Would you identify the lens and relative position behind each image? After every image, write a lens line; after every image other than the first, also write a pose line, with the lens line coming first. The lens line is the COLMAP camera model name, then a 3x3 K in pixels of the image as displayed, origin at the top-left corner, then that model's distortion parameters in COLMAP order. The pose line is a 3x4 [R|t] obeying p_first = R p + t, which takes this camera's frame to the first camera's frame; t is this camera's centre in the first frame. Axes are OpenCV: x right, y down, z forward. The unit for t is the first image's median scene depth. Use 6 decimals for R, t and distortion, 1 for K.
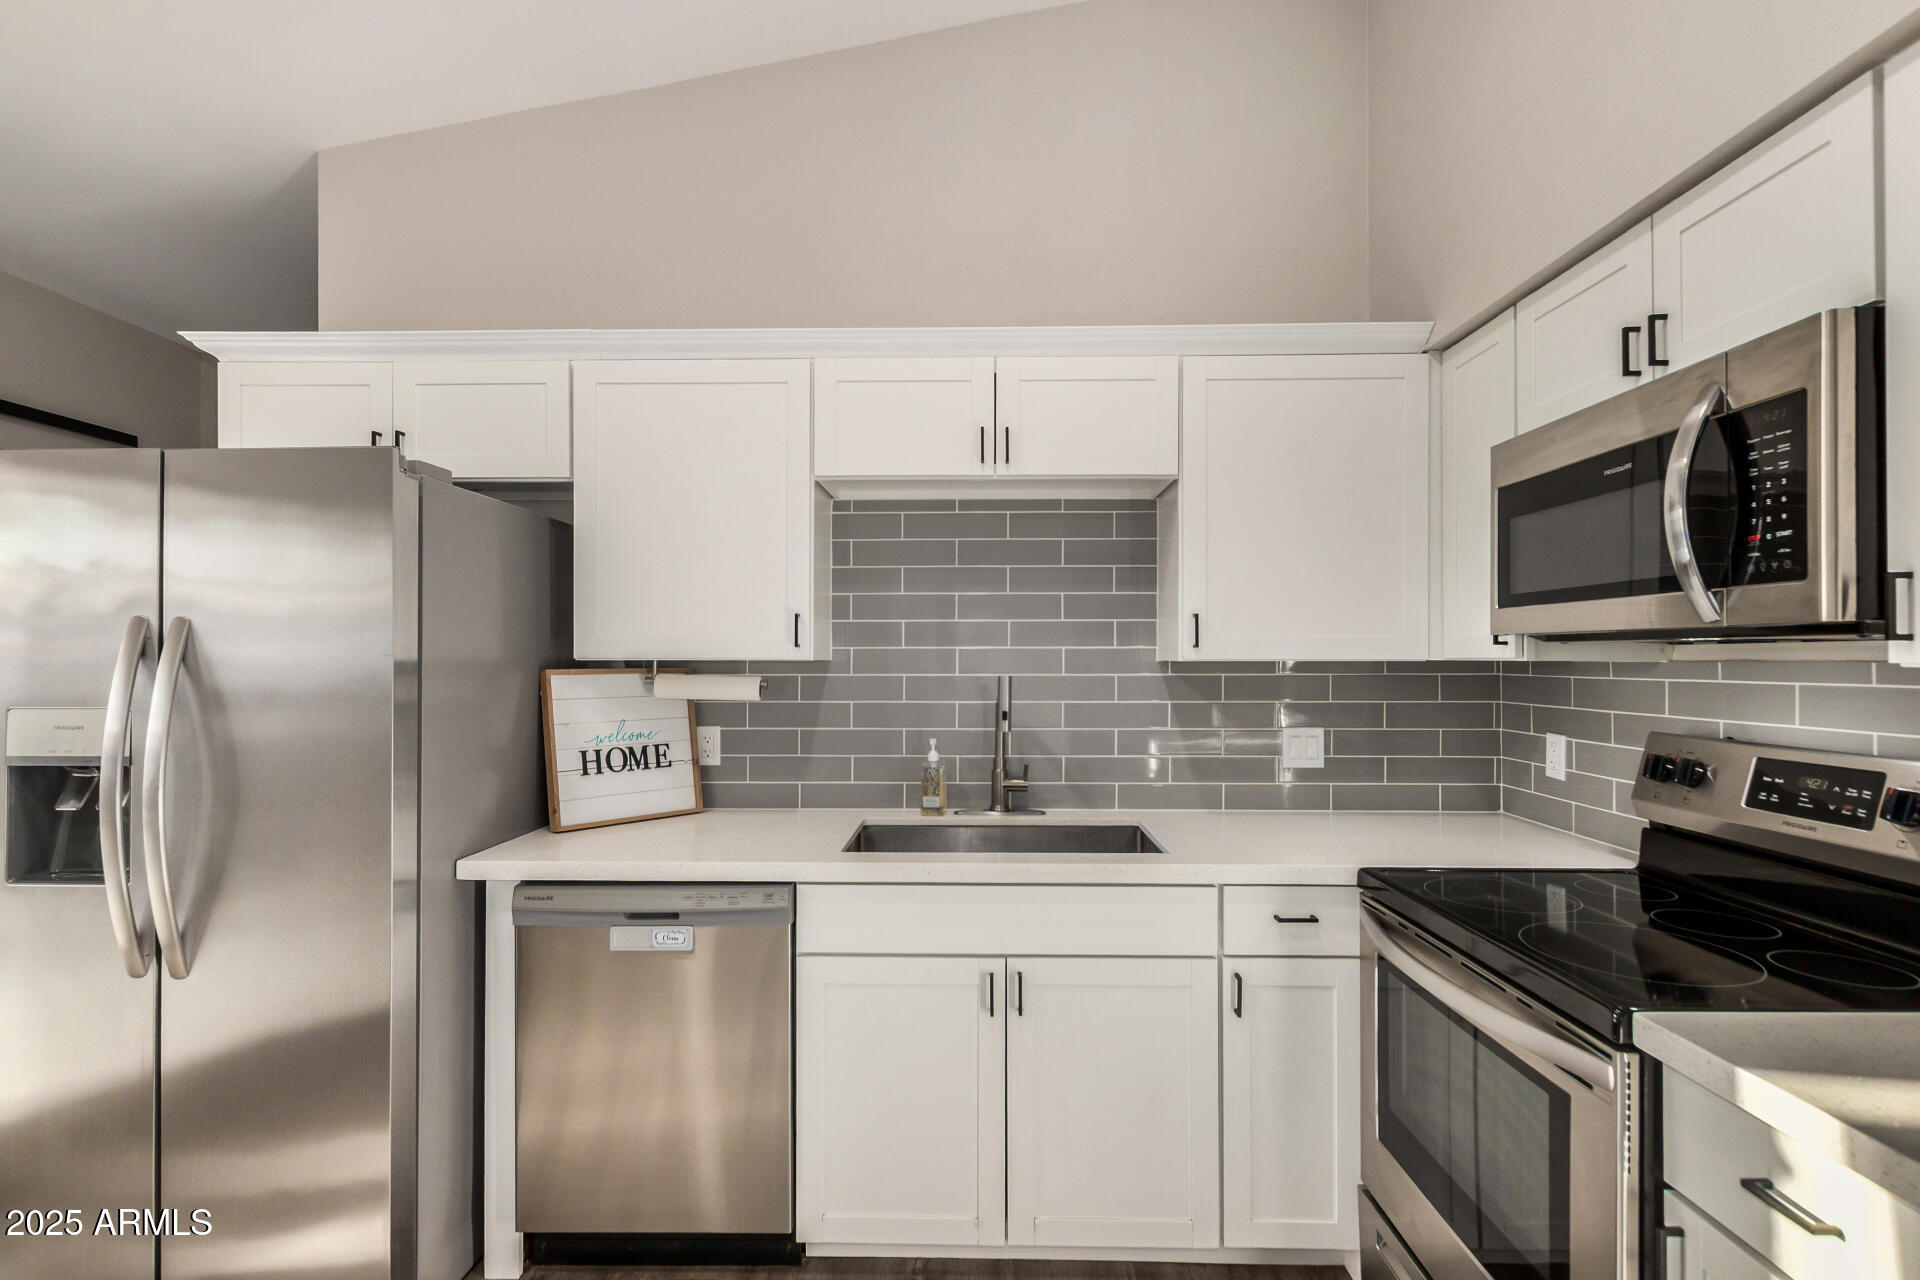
lens RADIAL K [[890.7, 0, 959.9], [0, 890.7, 651.0], [0, 0, 1]] dist [0.003665, -0.000411]
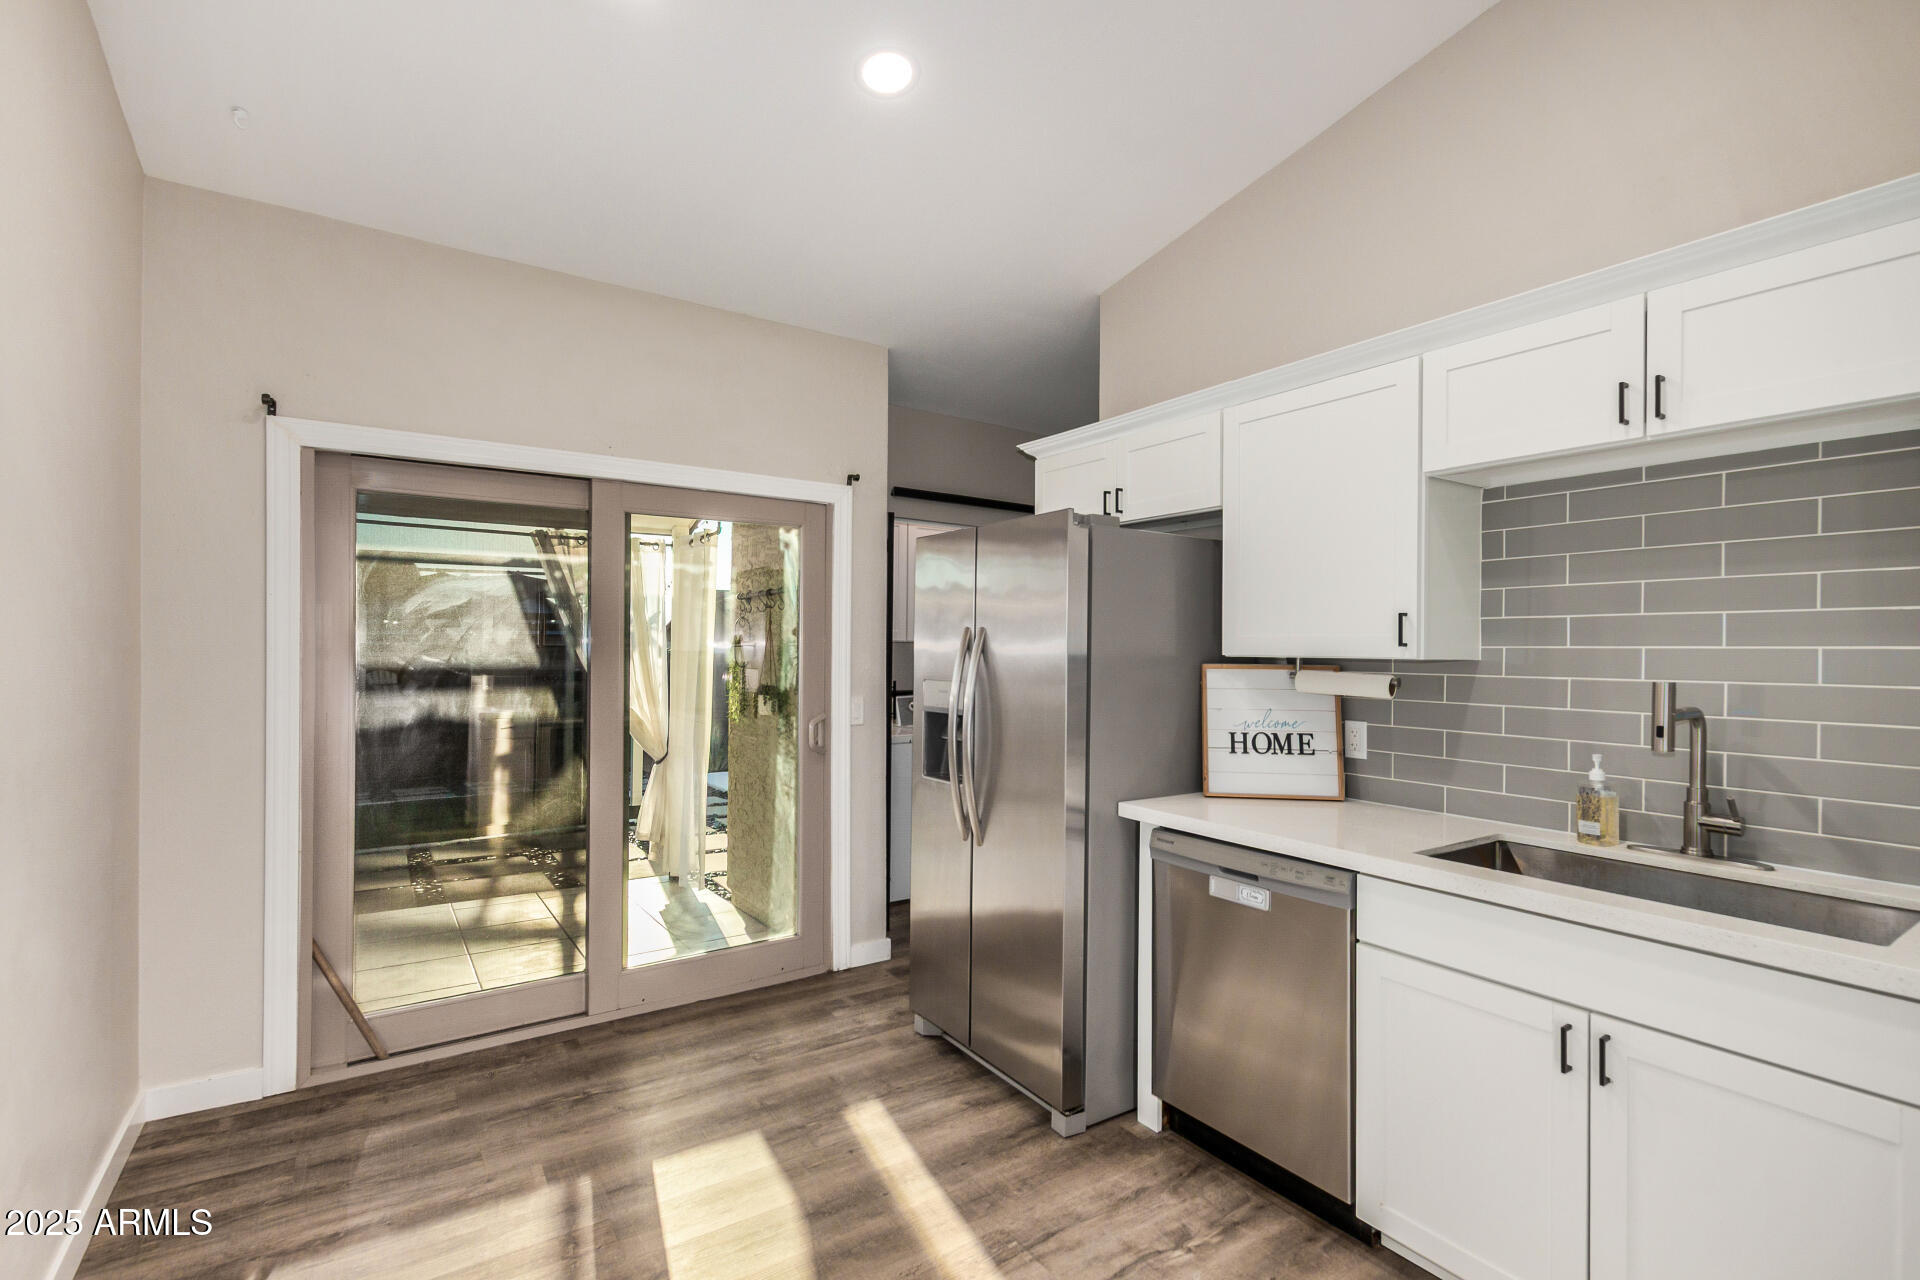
lens RADIAL K [[890.7, 0, 953.5], [0, 890.7, 638.9], [0, 0, 1]] dist [0.003665, -0.000411]
pose [[0.571641, -0.004258, -0.820493, 0.342869], [-0.002905, 0.999970, -0.007213, -0.004006], [0.820499, 0.006506, 0.571611, 0.010105]]
